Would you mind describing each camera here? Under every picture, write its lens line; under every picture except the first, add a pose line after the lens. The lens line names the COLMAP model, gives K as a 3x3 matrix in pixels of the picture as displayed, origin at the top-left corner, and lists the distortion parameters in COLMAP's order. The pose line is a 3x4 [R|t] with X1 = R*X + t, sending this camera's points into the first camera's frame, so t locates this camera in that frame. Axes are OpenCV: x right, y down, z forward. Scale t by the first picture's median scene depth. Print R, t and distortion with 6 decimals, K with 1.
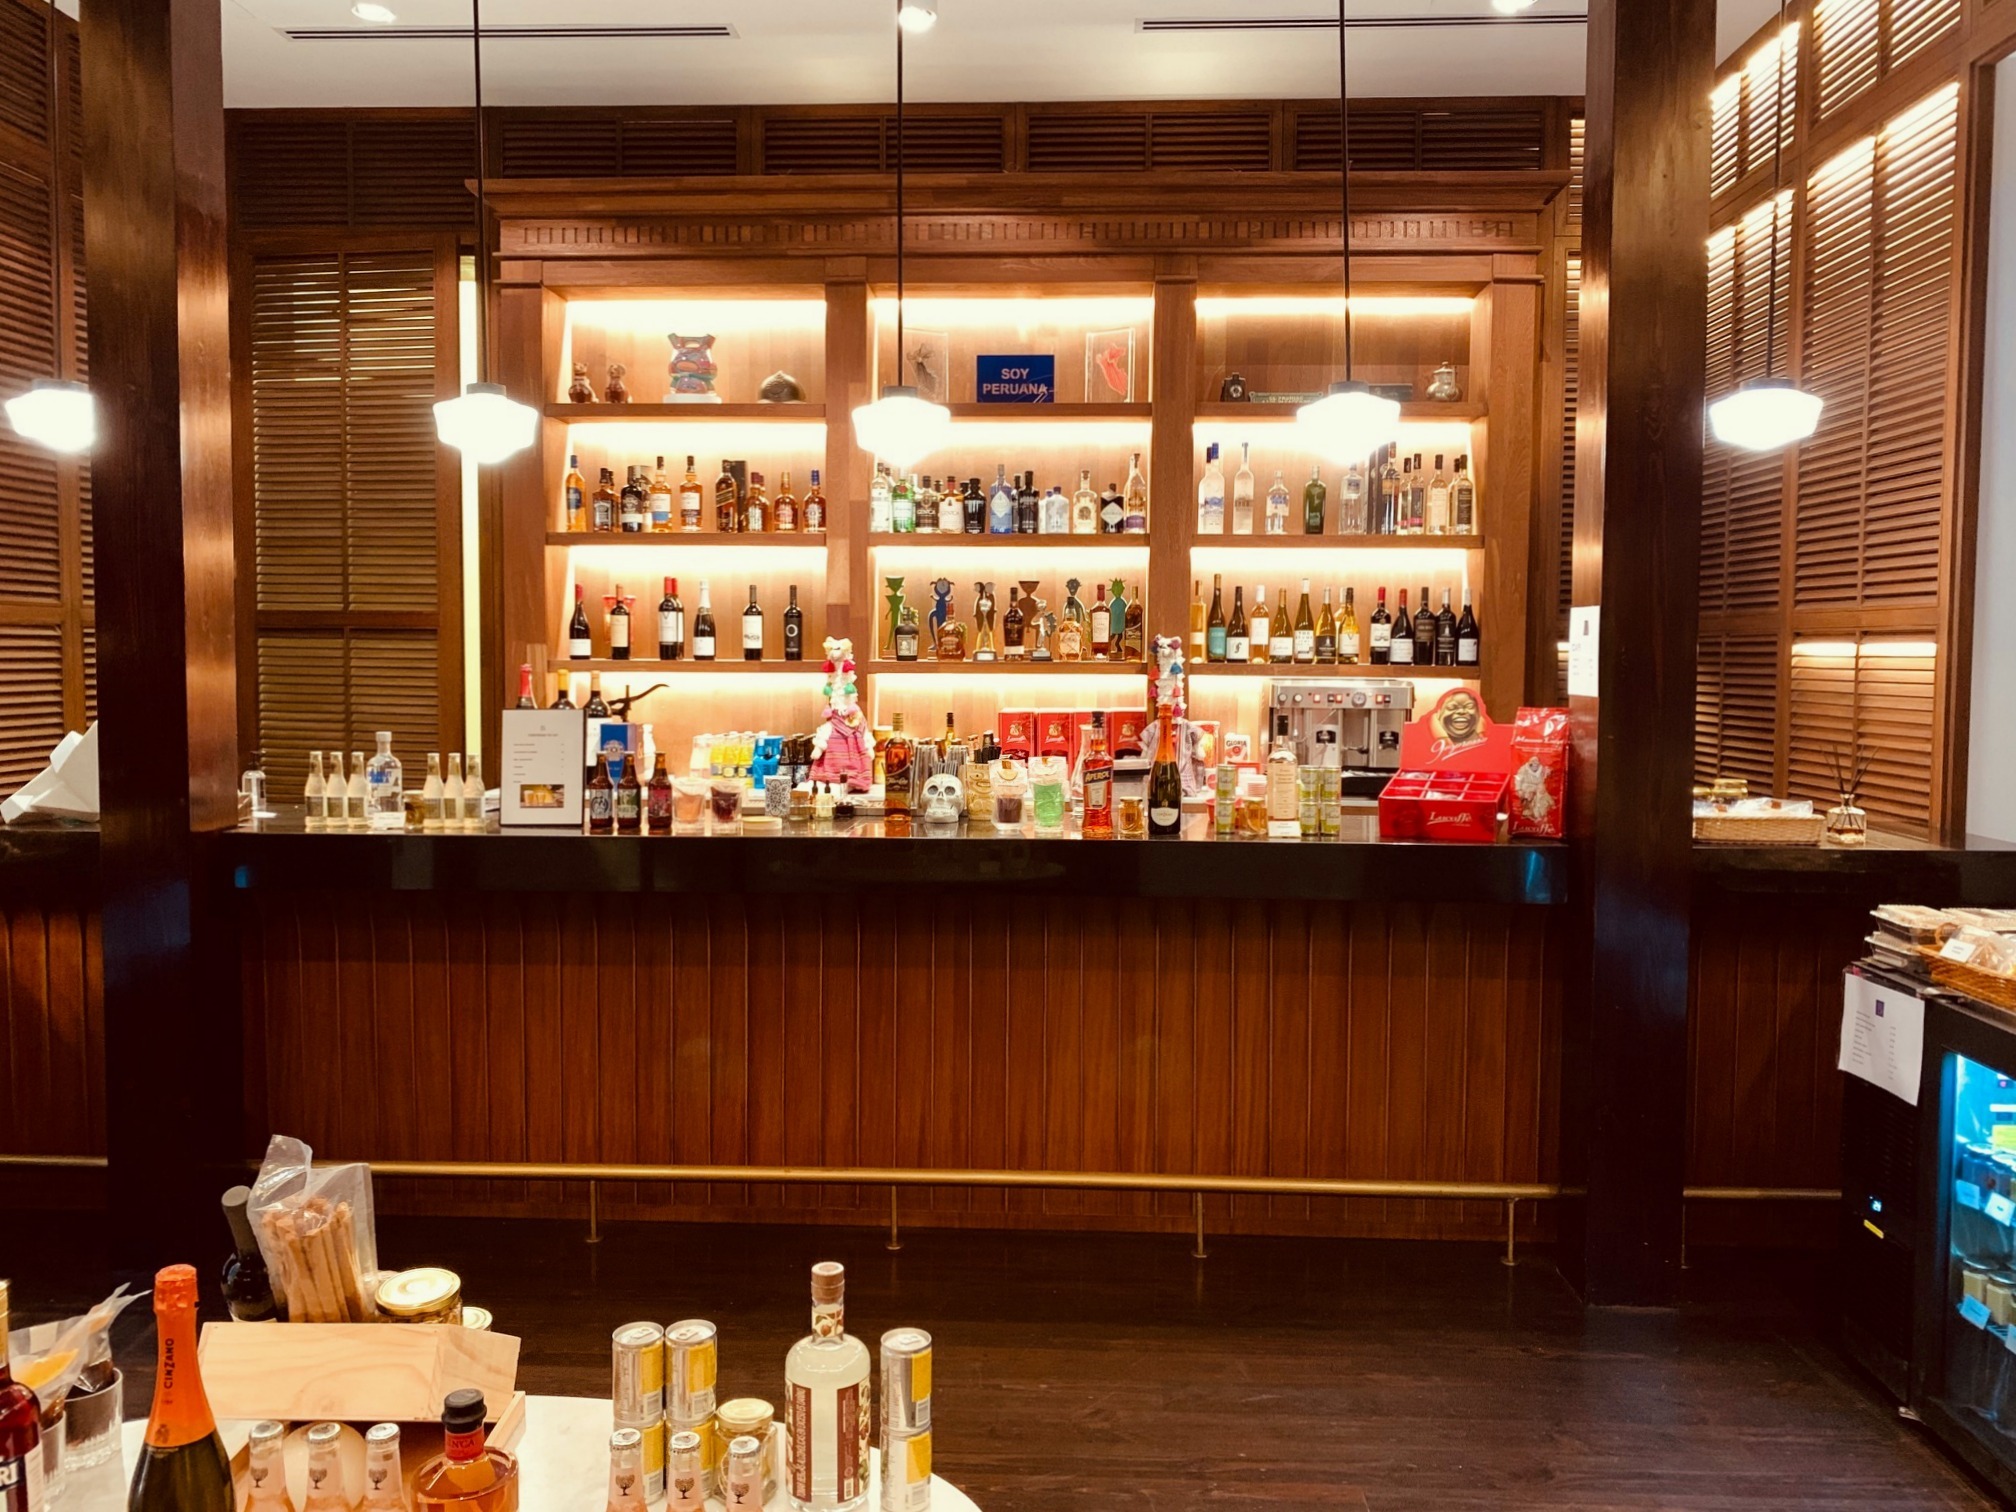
lens RADIAL K [[1553.8, 0, 1004.8], [0, 1553.8, 750.2], [0, 0, 1]] dist [0.005527, 0.000310]
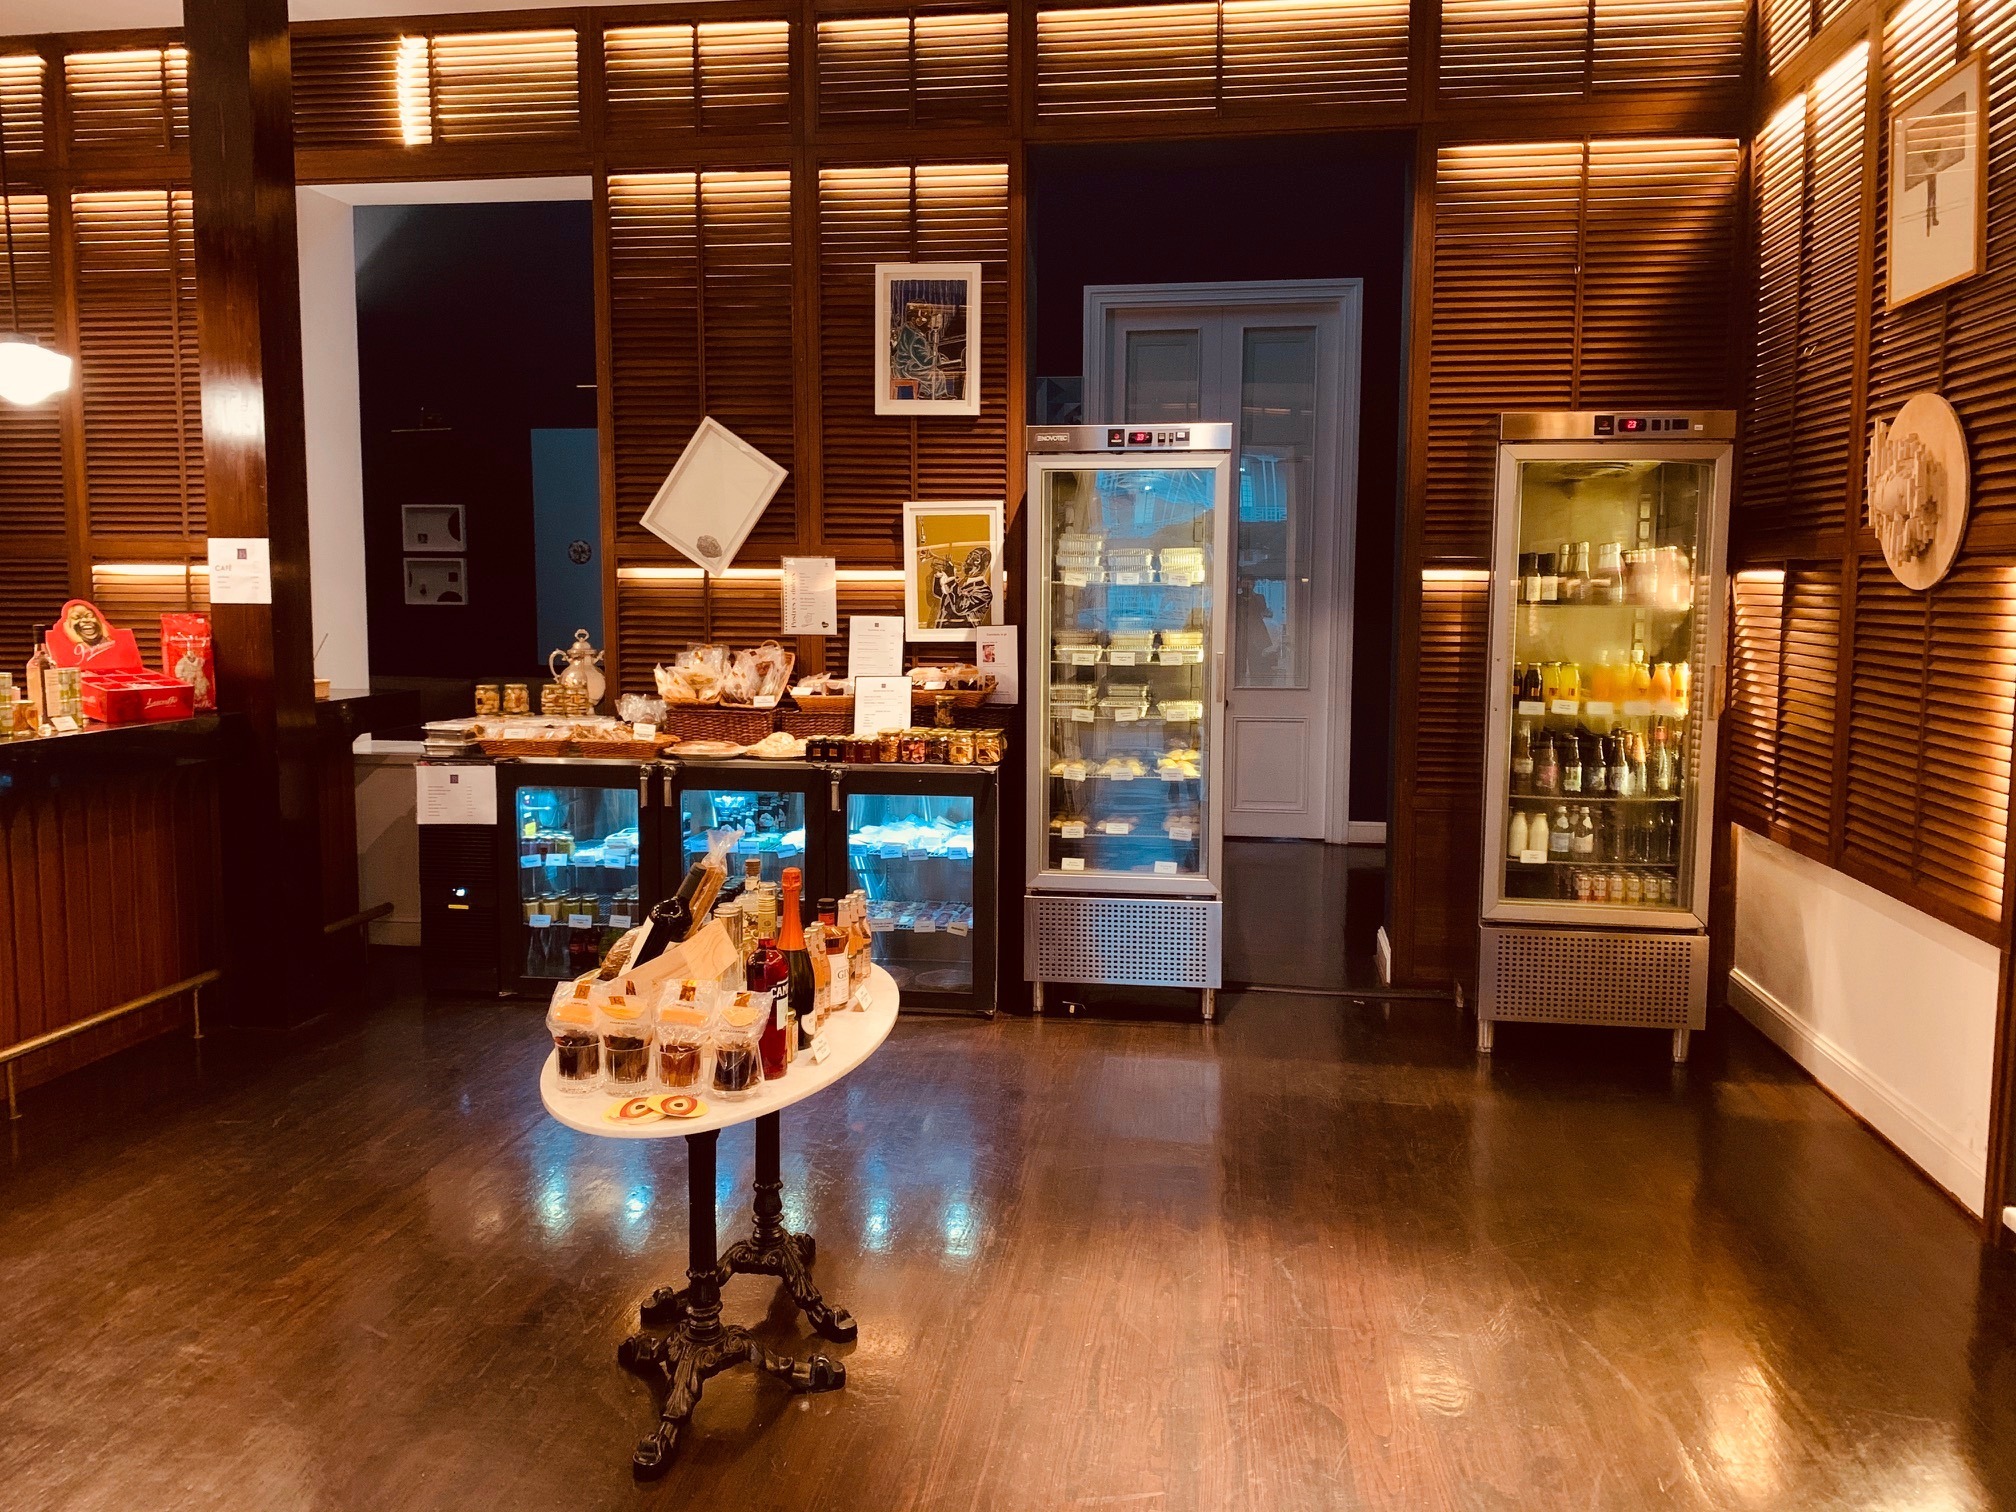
lens RADIAL K [[1553.8, 0, 1007.7], [0, 1553.8, 752.5], [0, 0, 1]] dist [0.005527, 0.000310]
pose [[0.095832, -0.113236, 0.988936, -0.881614], [0.060324, 0.992343, 0.107781, -0.010485], [-0.993568, 0.049328, 0.101929, 0.170575]]
